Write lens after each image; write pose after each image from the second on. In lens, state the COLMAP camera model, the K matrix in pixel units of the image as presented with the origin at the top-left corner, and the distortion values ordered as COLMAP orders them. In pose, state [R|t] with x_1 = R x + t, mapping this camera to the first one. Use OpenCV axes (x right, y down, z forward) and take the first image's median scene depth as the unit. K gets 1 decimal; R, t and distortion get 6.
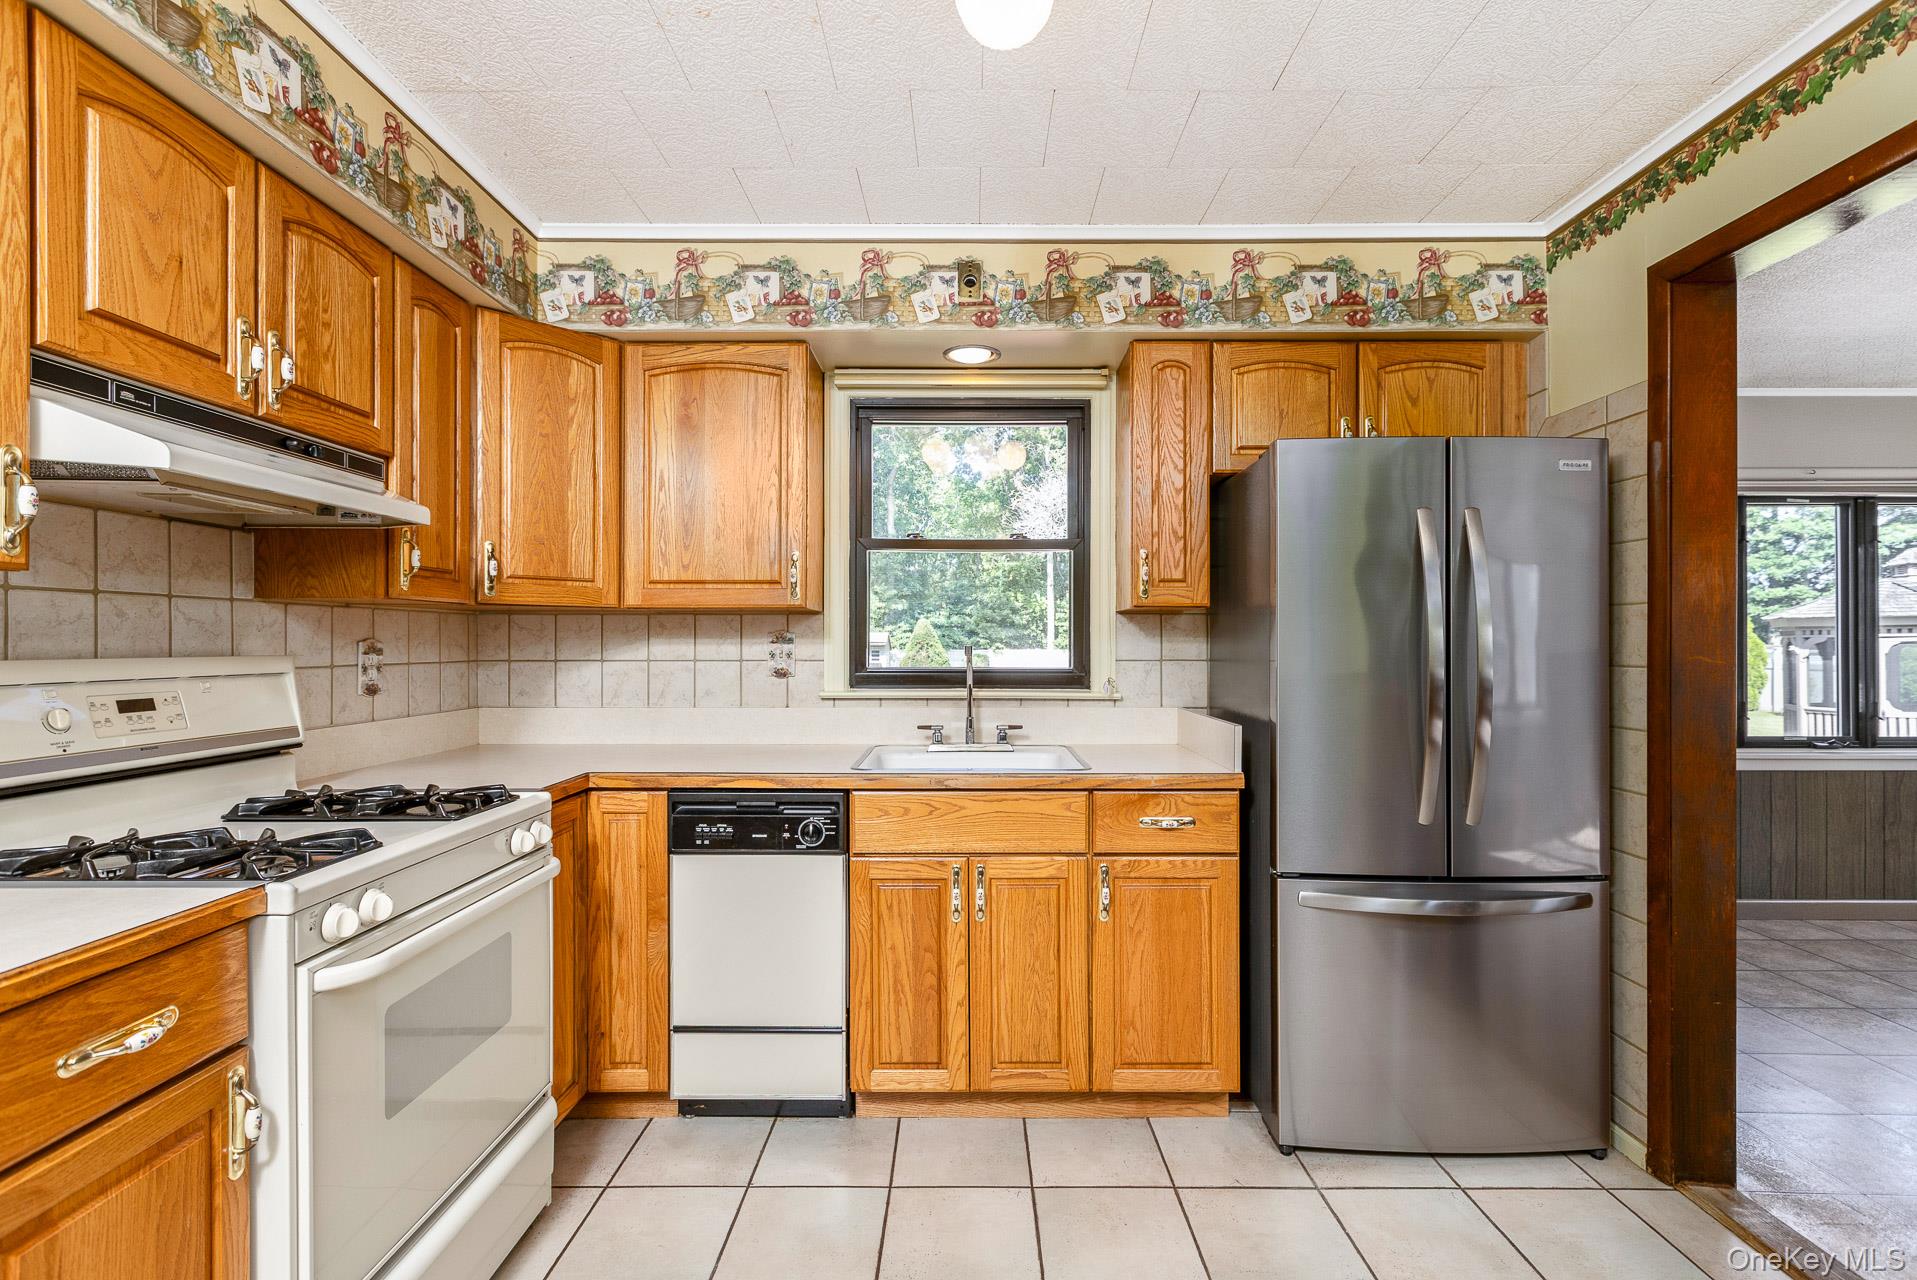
lens RADIAL K [[878.9, 0, 950.5], [0, 878.9, 635.5], [0, 0, 1]] dist [-0.003248, 0.000231]
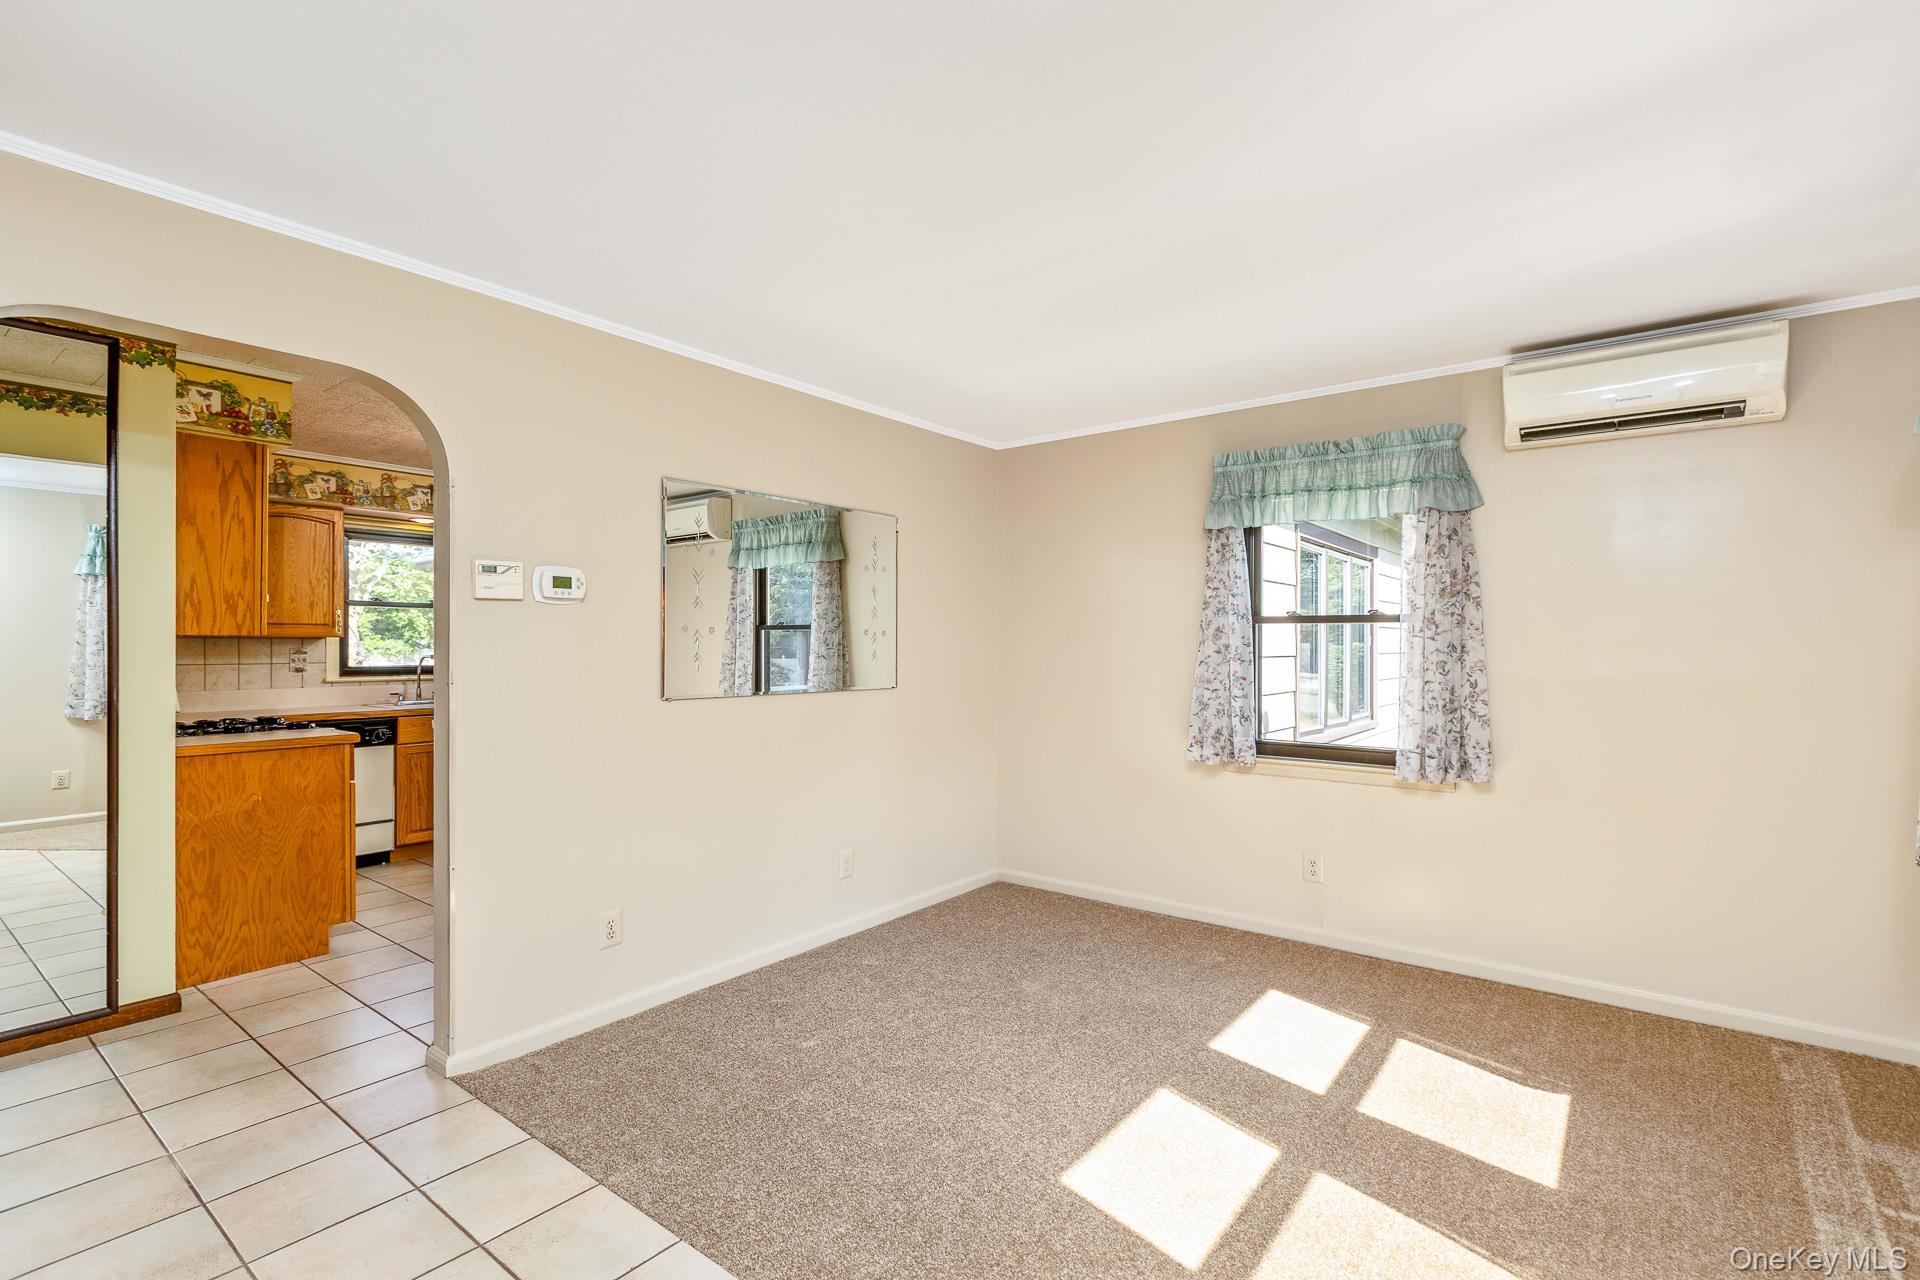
lens RADIAL K [[880.3, 0, 1009.5], [0, 880.3, 639.3], [0, 0, 1]] dist [-0.003248, 0.000231]
pose [[0.563972, 0.004961, 0.825779, -1.032537], [-0.006372, 0.999978, -0.001656, -0.035445], [-0.825770, -0.004328, 0.563991, -1.532561]]
